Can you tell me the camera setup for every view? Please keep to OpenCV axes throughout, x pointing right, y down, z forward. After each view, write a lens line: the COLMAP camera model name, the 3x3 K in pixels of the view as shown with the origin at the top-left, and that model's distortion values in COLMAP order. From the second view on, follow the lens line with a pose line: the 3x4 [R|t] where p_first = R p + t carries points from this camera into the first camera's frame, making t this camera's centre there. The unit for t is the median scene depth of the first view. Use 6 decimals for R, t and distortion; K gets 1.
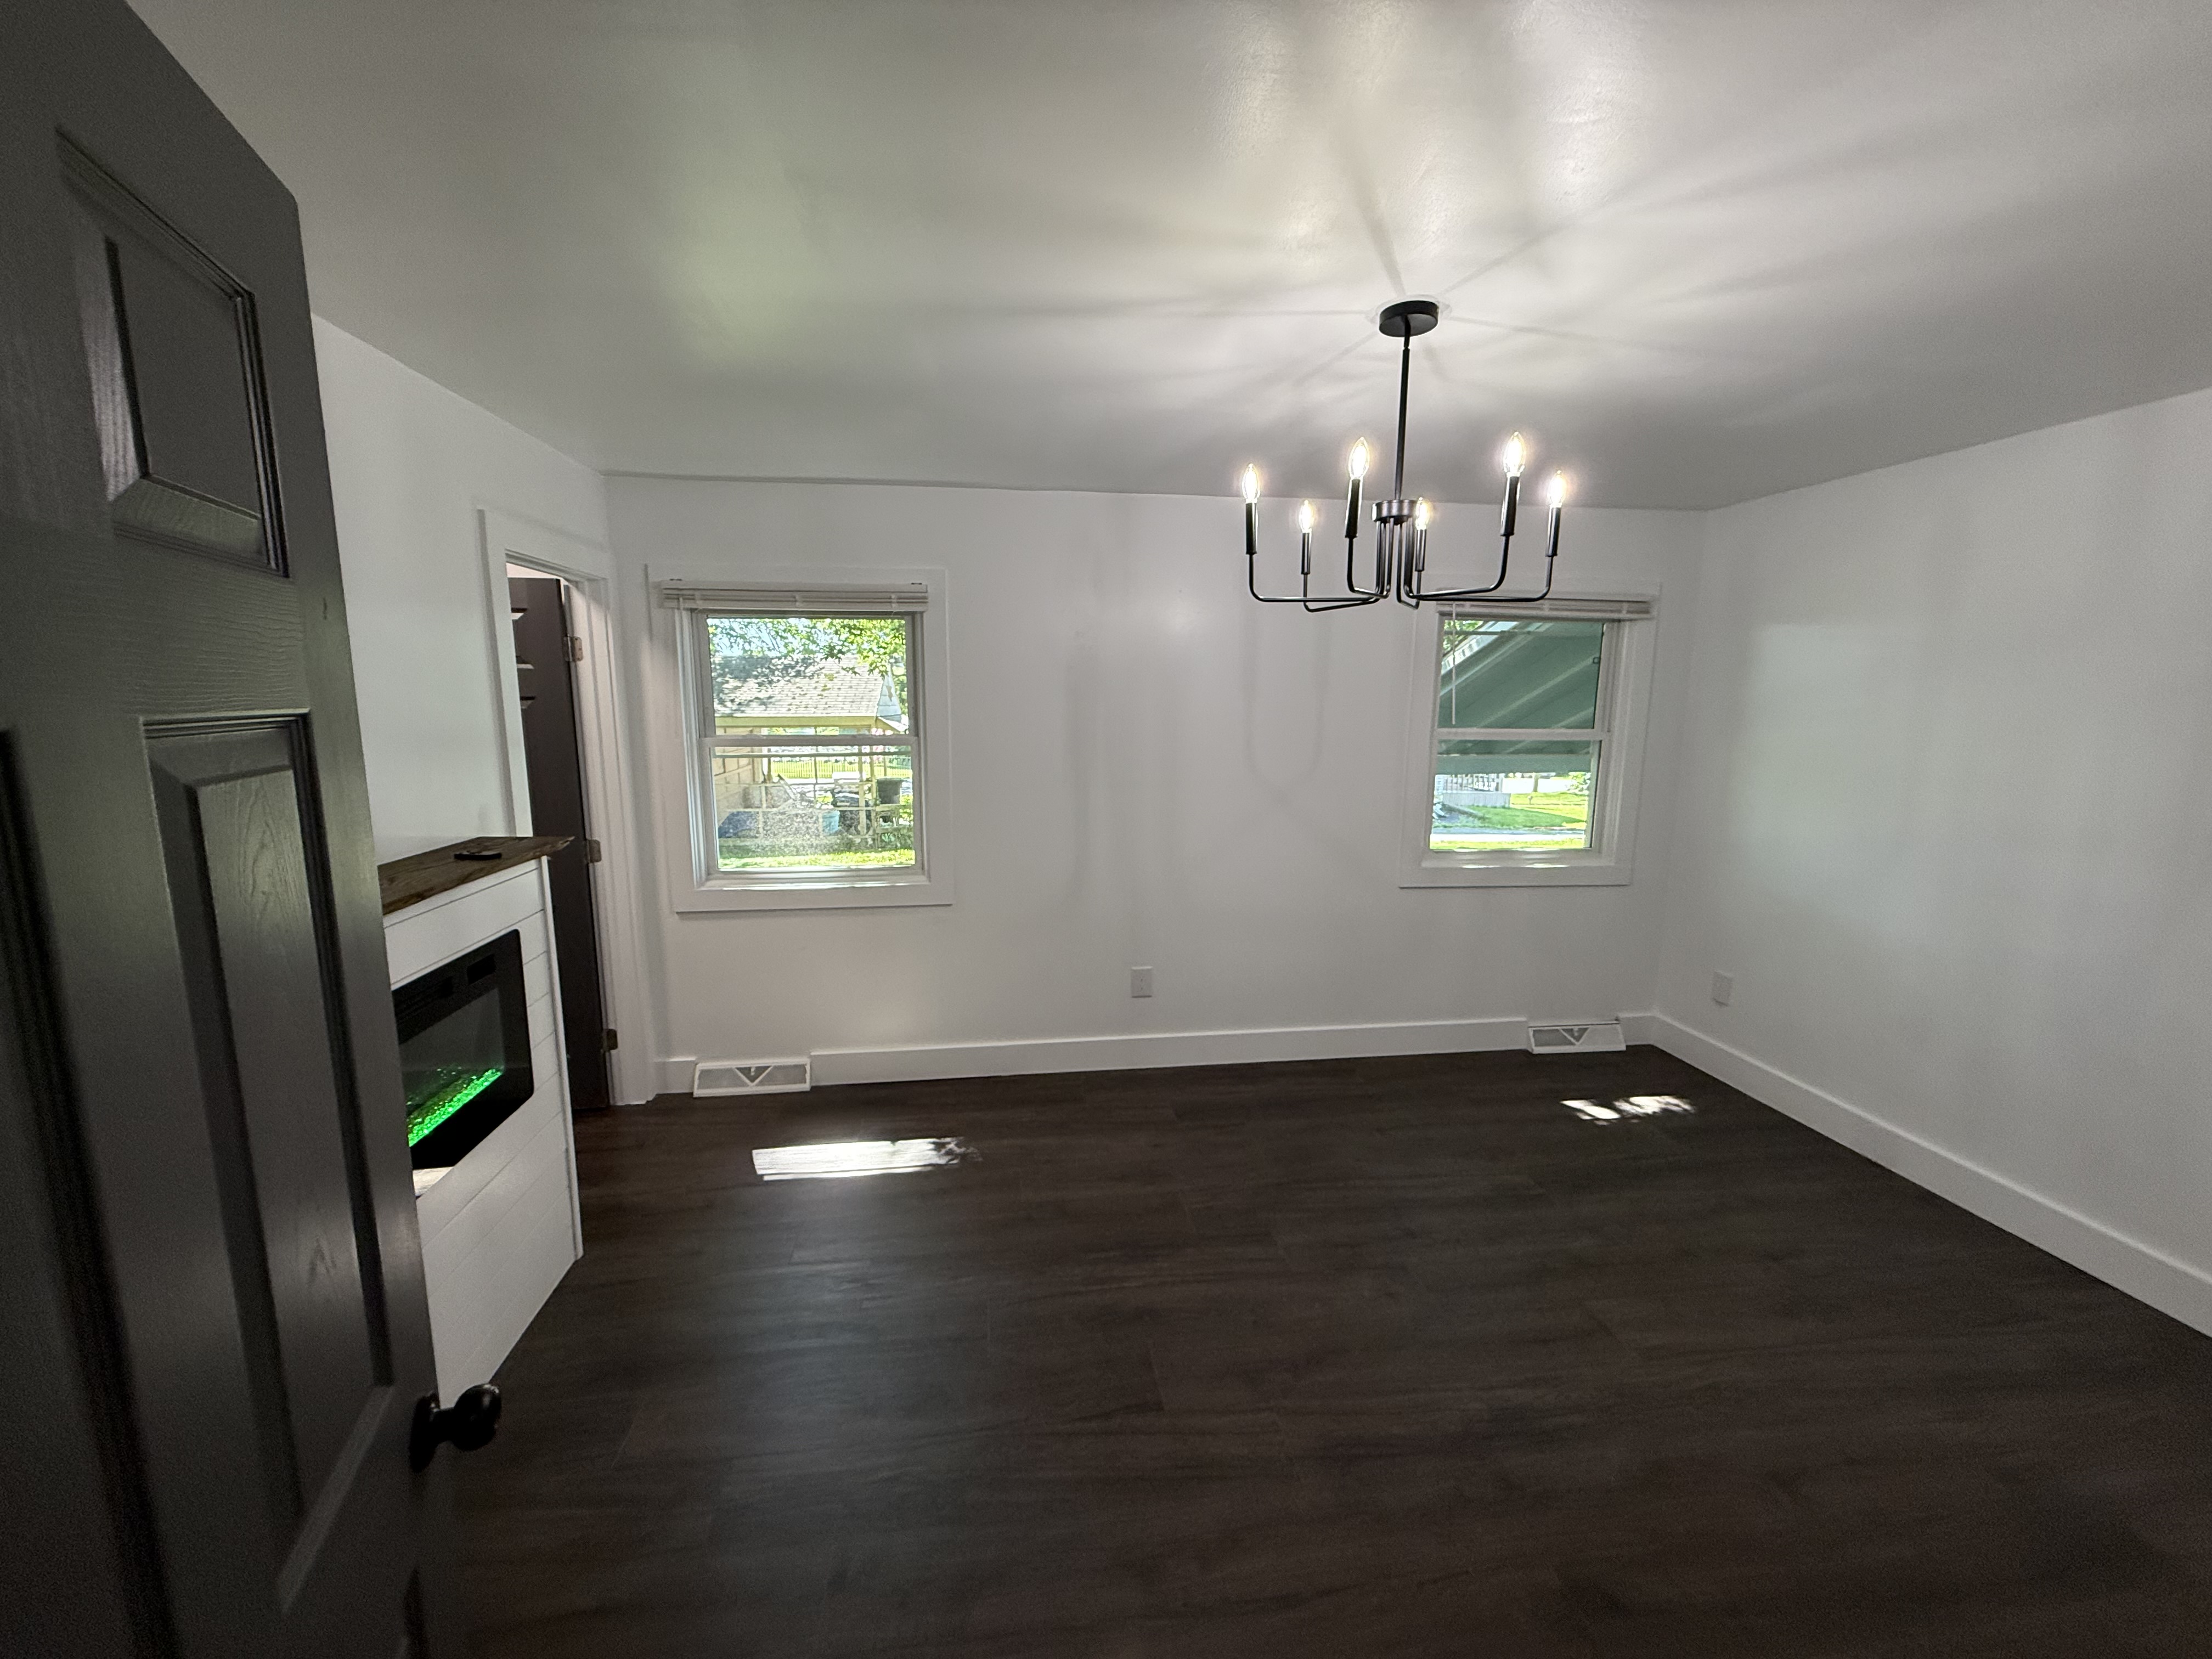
lens RADIAL K [[883.8, 0, 1097.5], [0, 883.8, 826.2], [0, 0, 1]] dist [-0.001384, 0.000576]
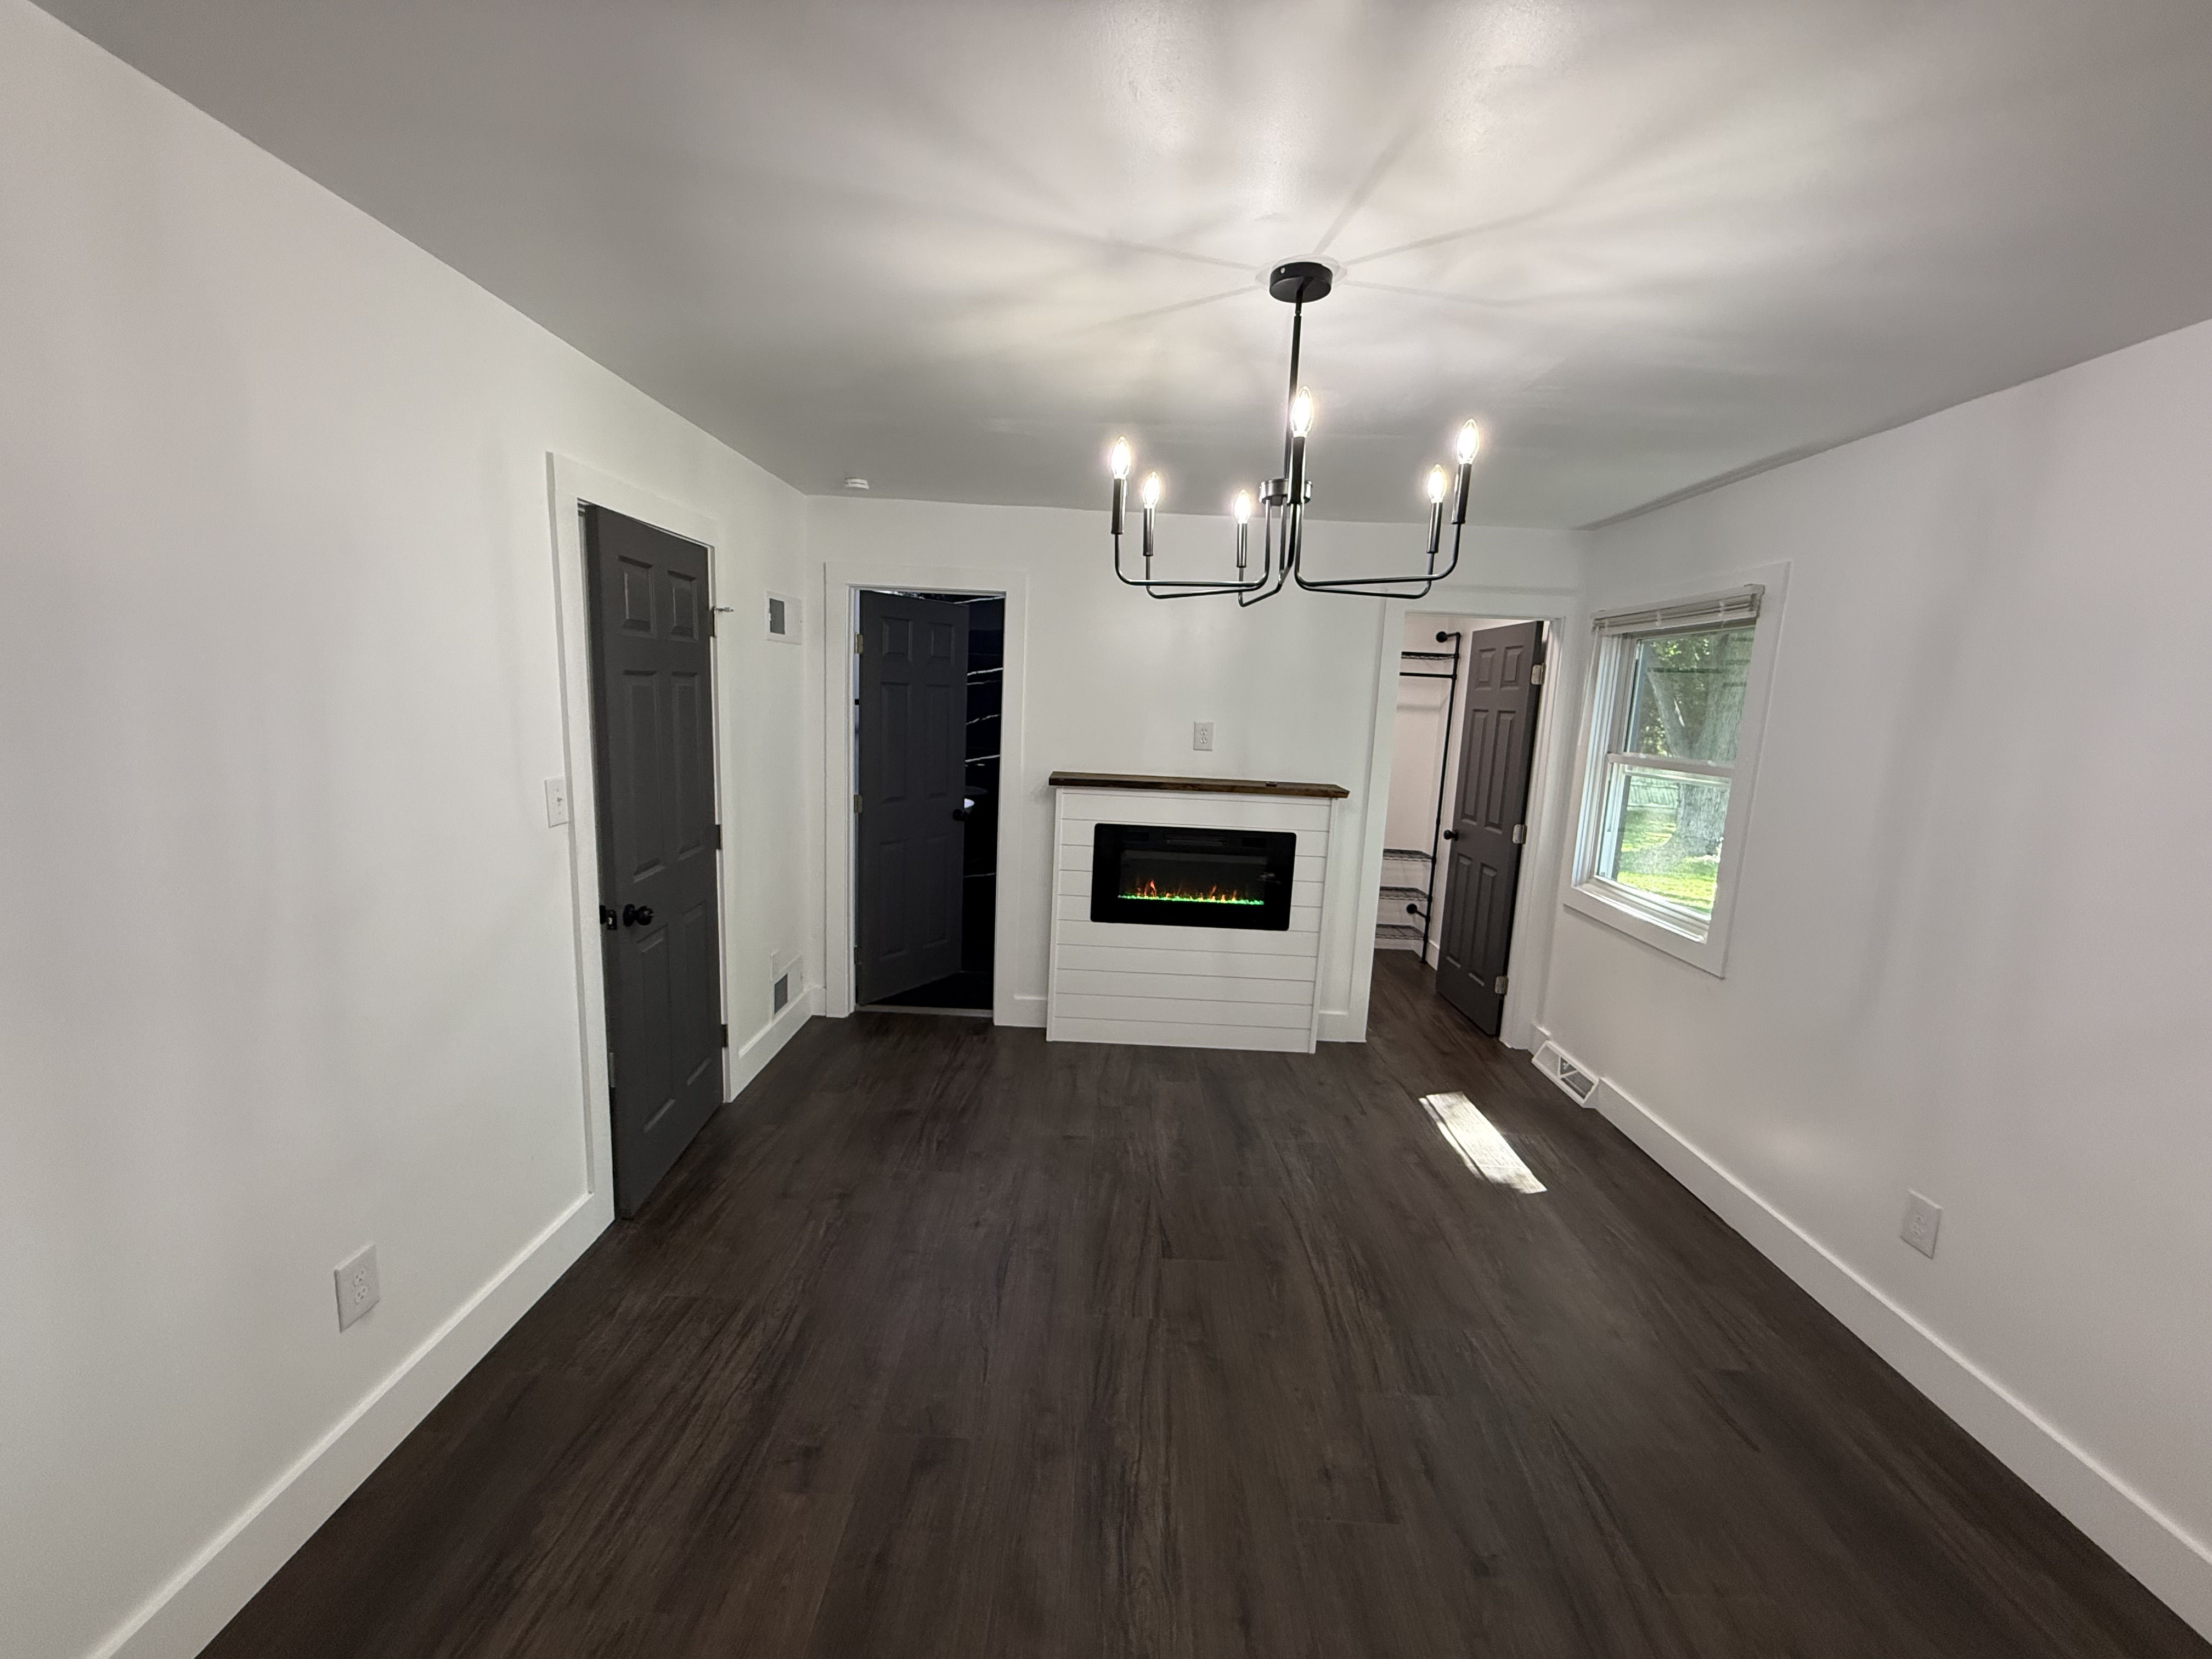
lens RADIAL K [[883.8, 0, 1105.3], [0, 883.8, 824.3], [0, 0, 1]] dist [-0.001384, 0.000576]
pose [[-0.143554, 0.136018, -0.980251, 0.904887], [-0.193996, 0.967425, 0.162649, -0.090684], [0.970442, 0.213514, -0.112491, 0.681625]]
